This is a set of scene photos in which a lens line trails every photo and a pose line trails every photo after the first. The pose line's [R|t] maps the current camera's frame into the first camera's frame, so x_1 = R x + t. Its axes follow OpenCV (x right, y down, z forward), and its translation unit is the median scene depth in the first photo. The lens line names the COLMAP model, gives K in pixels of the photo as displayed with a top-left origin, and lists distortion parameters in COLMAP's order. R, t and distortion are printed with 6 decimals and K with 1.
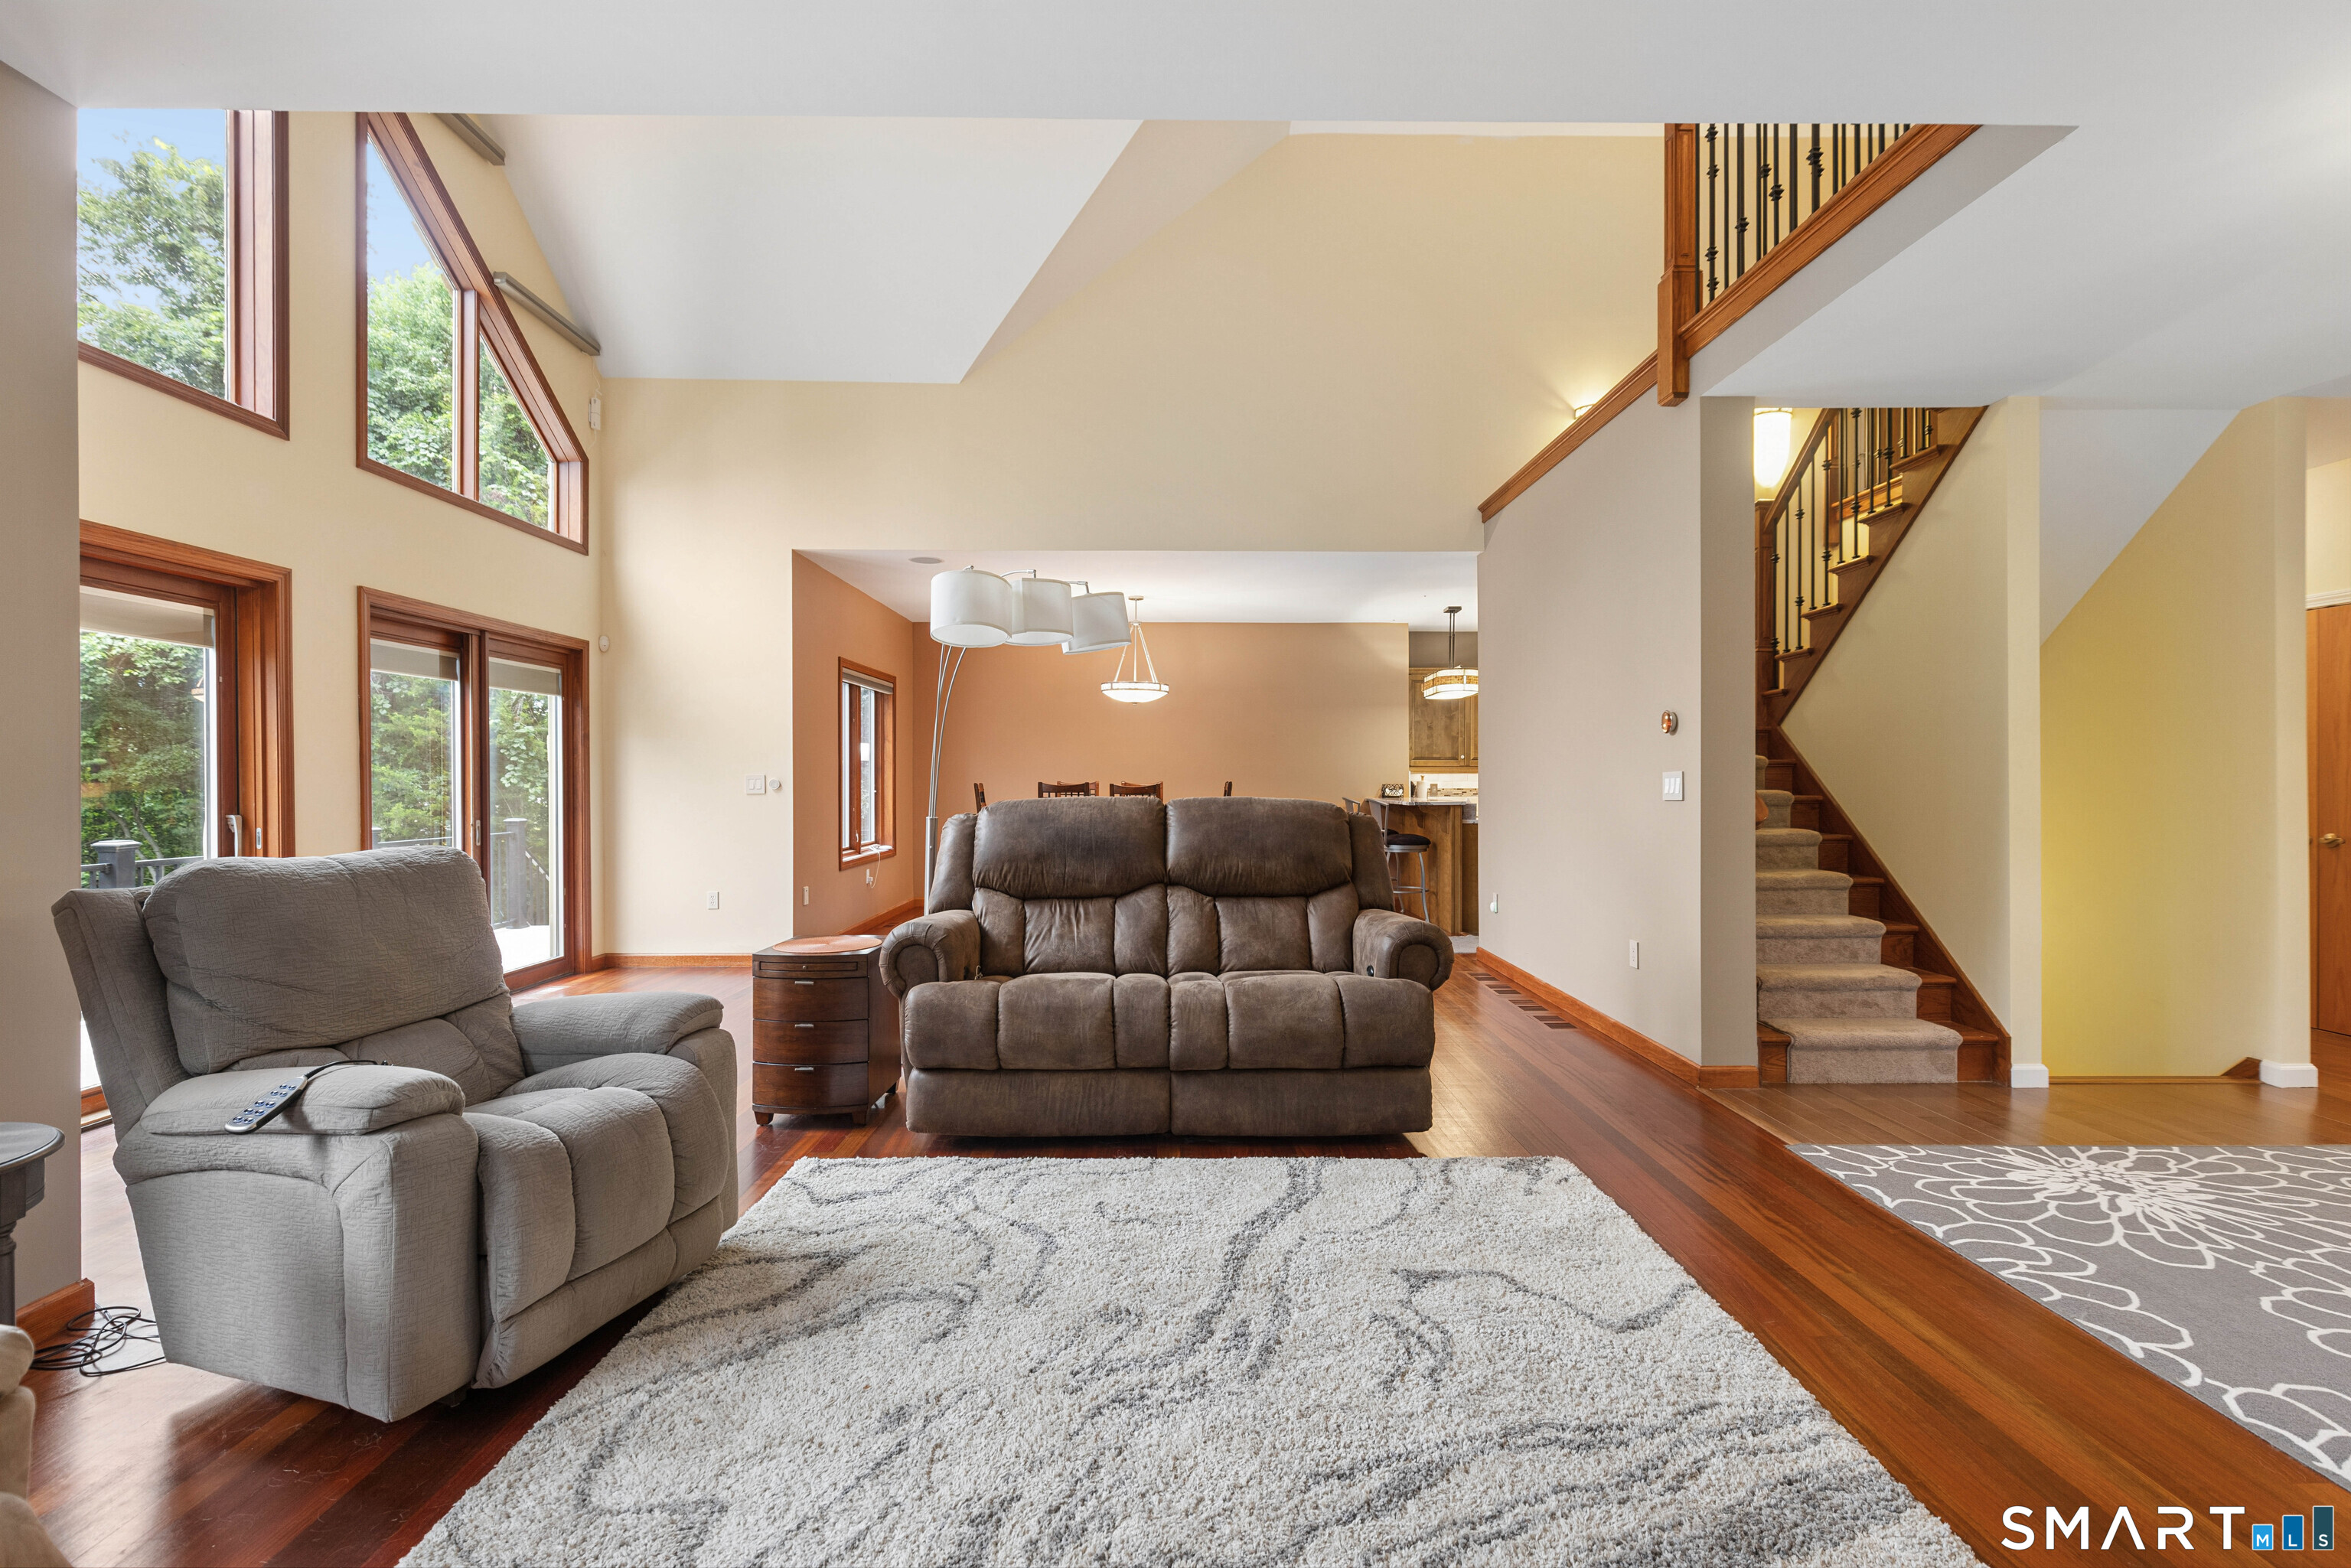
lens RADIAL K [[1054.3, 0, 1171.6], [0, 1054.3, 793.5], [0, 0, 1]] dist [0.008895, -0.002392]
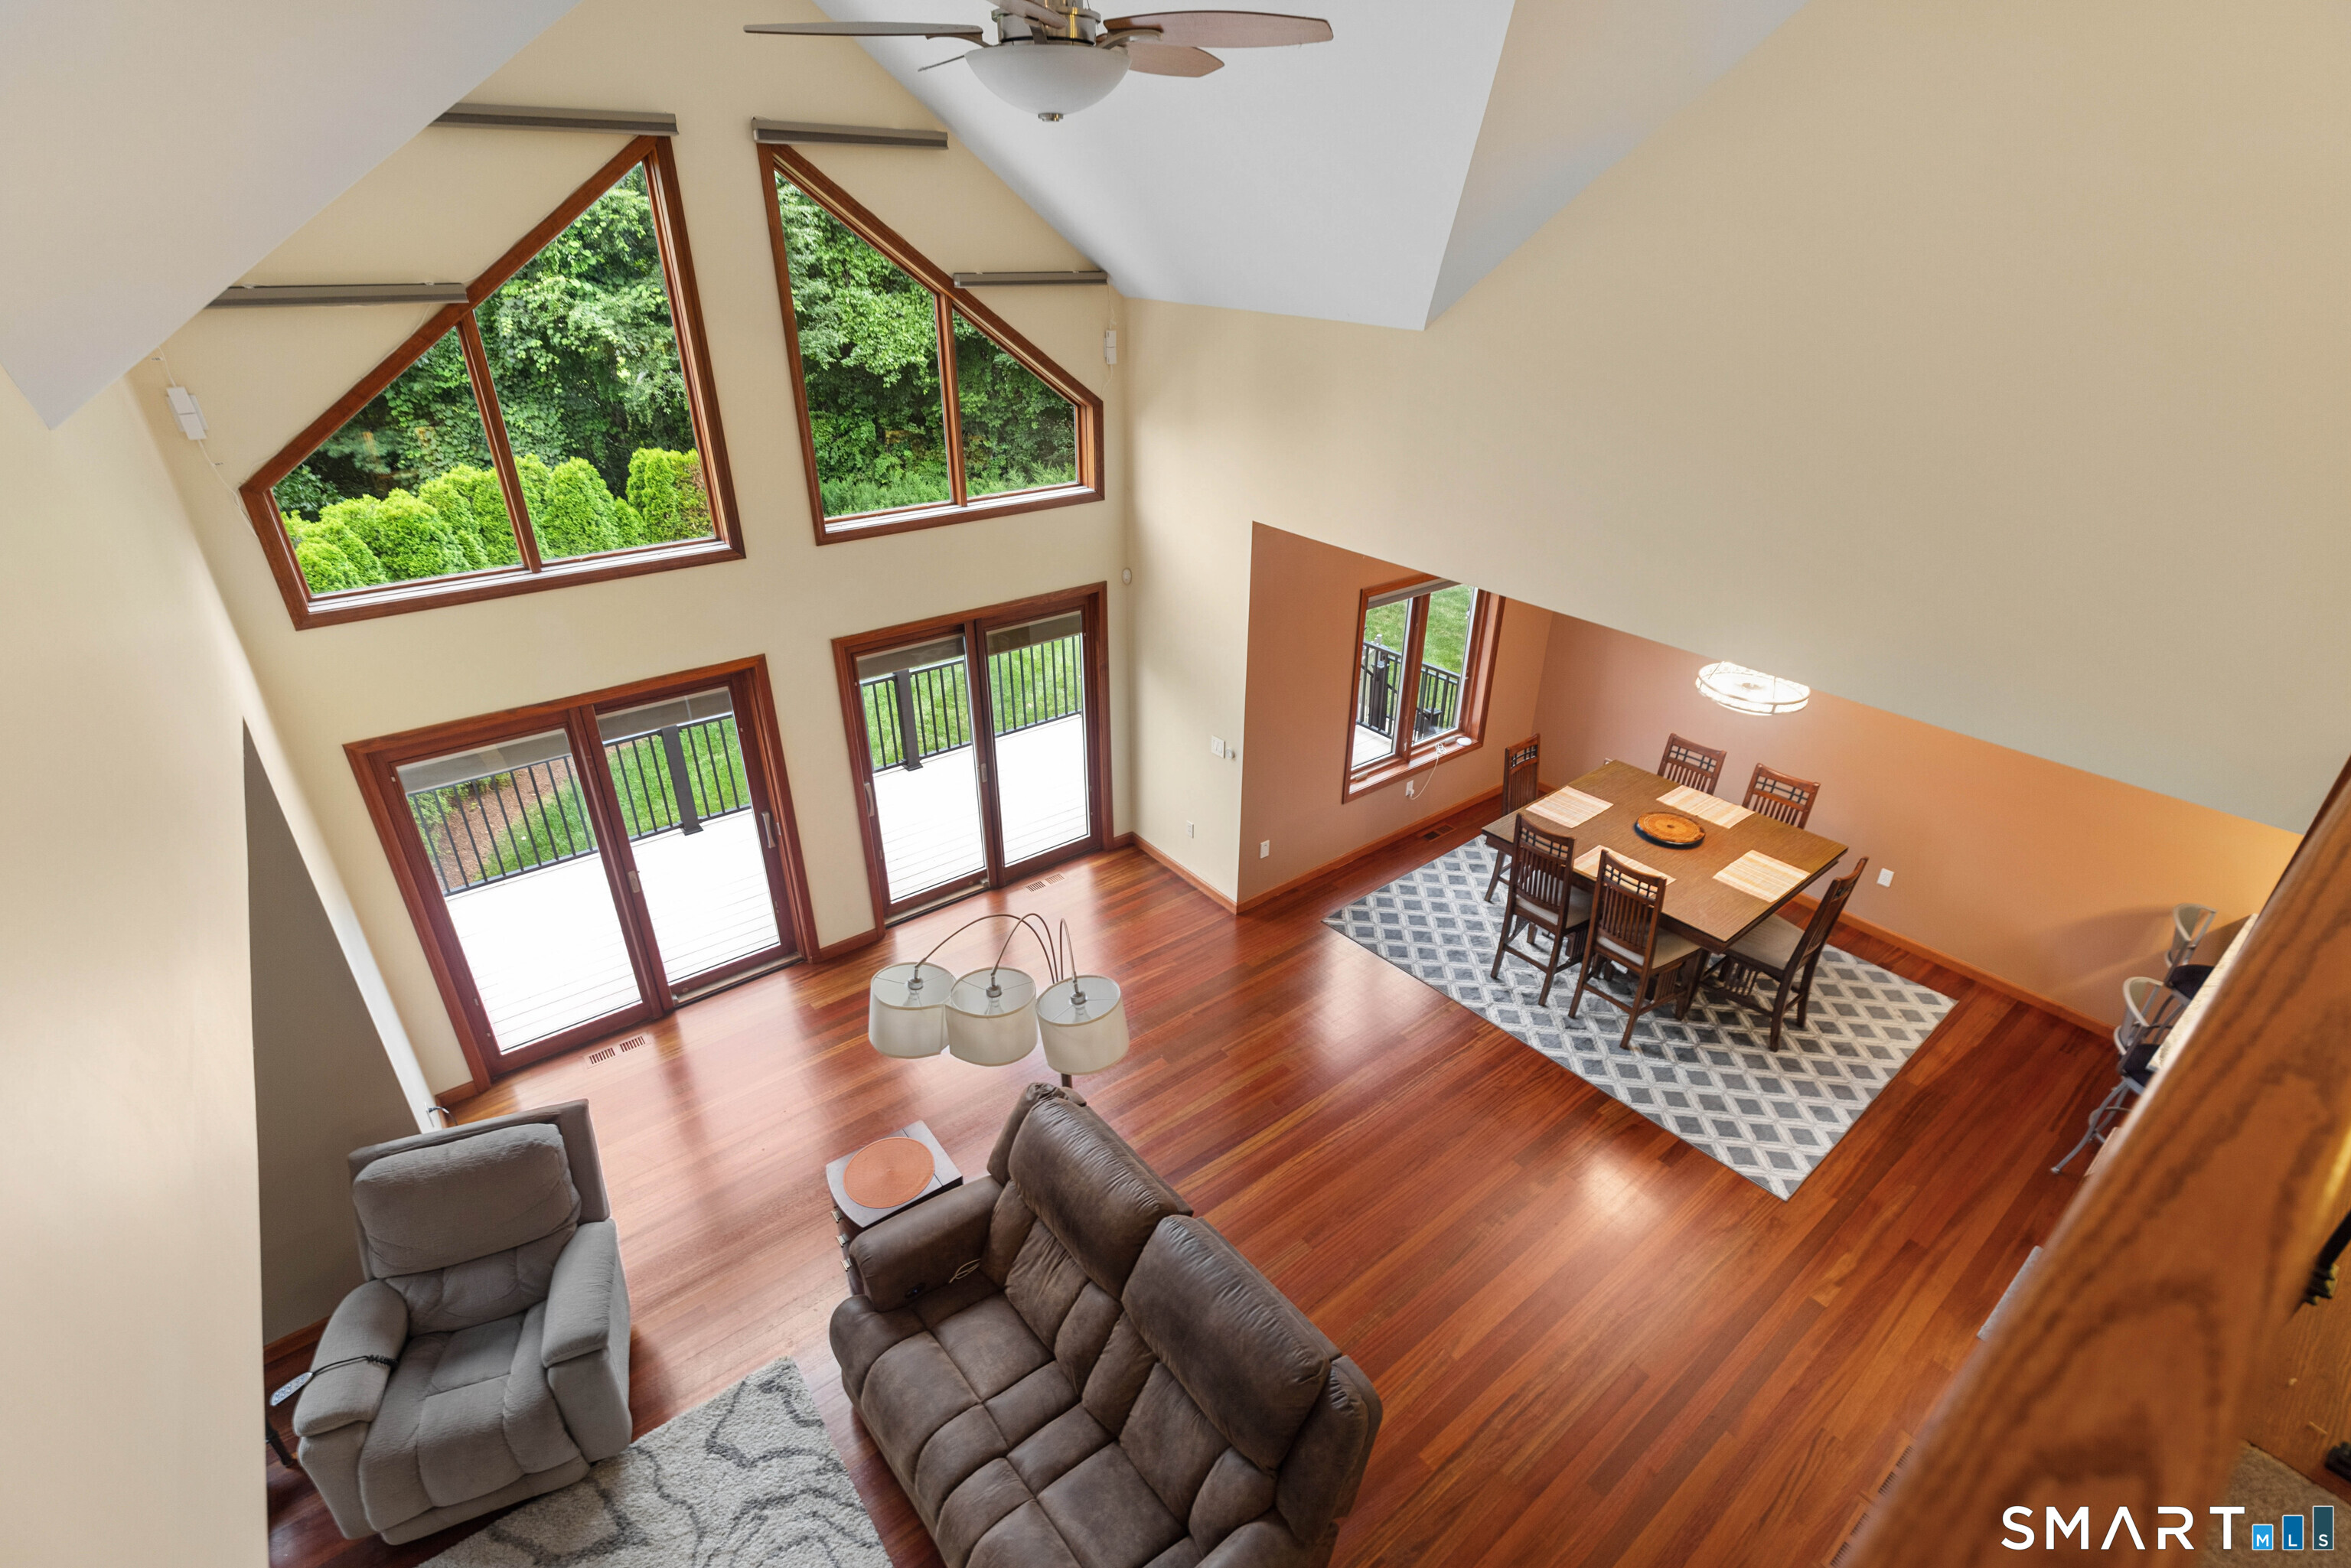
lens RADIAL K [[1054.3, 0, 1182.6], [0, 1054.3, 775.5], [0, 0, 1]] dist [0.008895, -0.002392]
pose [[0.615106, 0.370748, -0.695838, 0.580389], [-0.022054, 0.890290, 0.454859, -0.870978], [0.788136, -0.264441, 0.555800, 0.814507]]
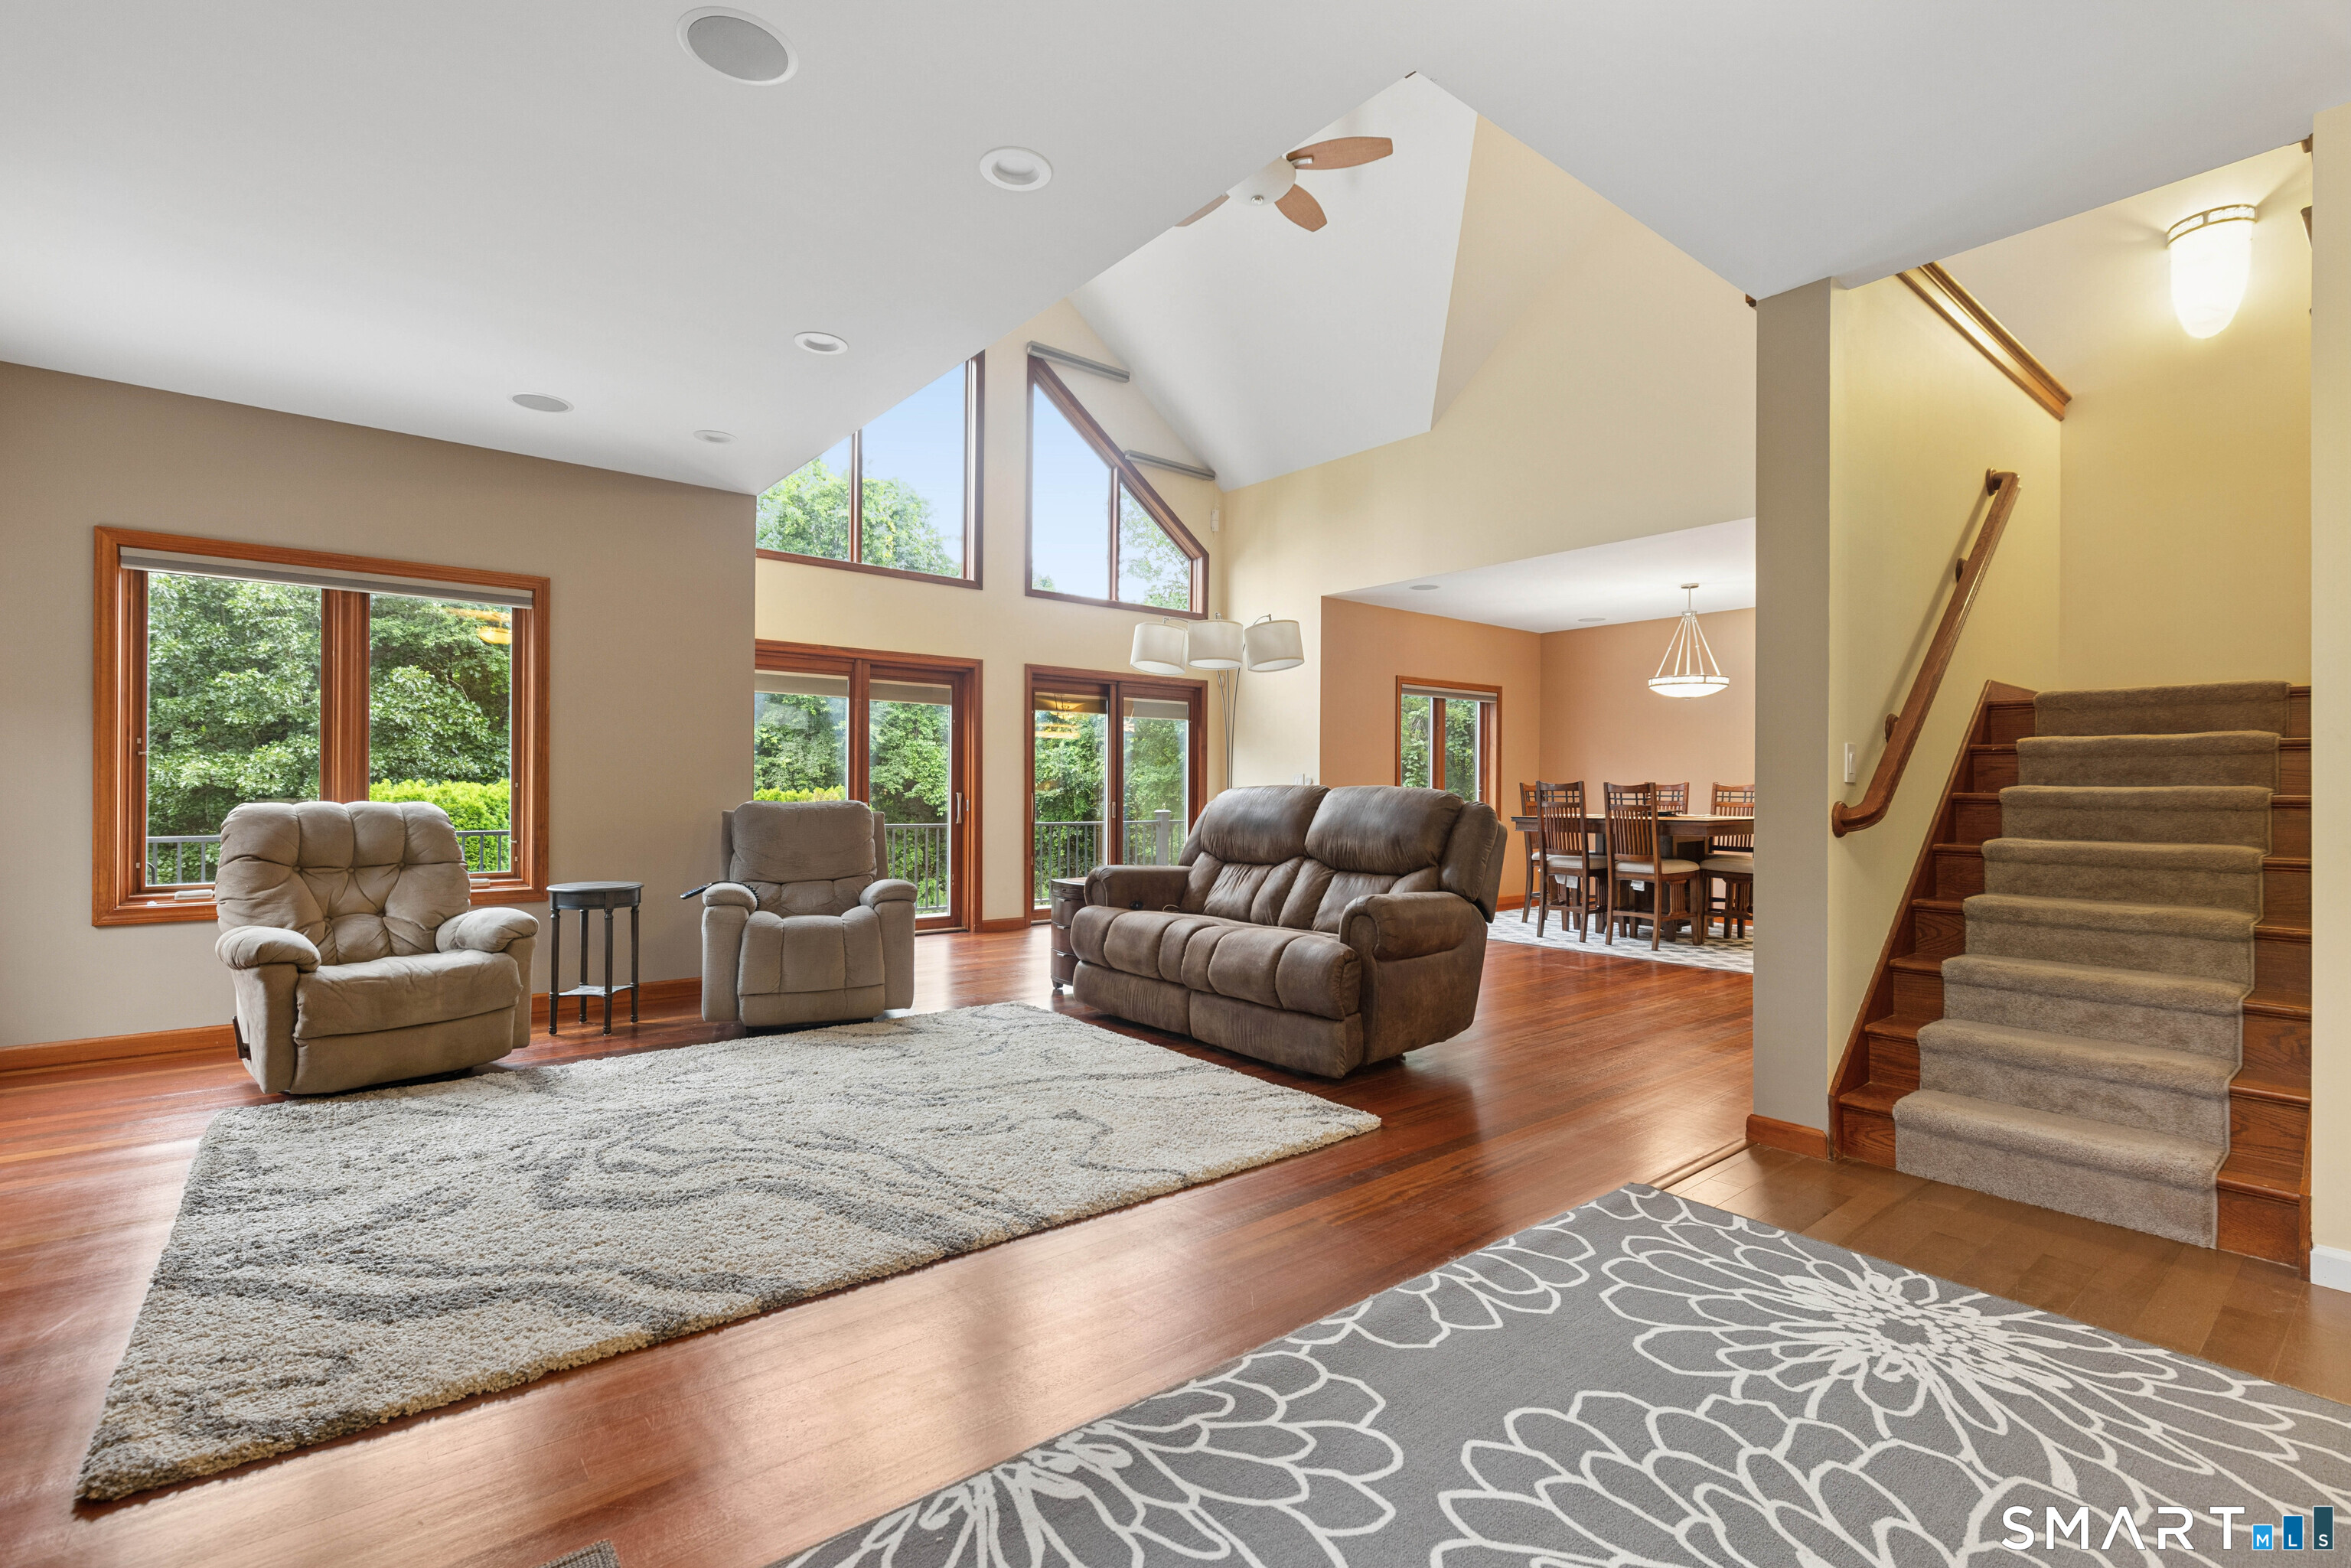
lens RADIAL K [[1054.3, 0, 1187.3], [0, 1054.3, 777.2], [0, 0, 1]] dist [0.008895, -0.002392]
pose [[0.626975, -0.002004, -0.779036, 1.042475], [-0.016633, 0.999734, -0.015958, 0.020521], [0.778861, 0.022963, 0.626775, 0.168195]]
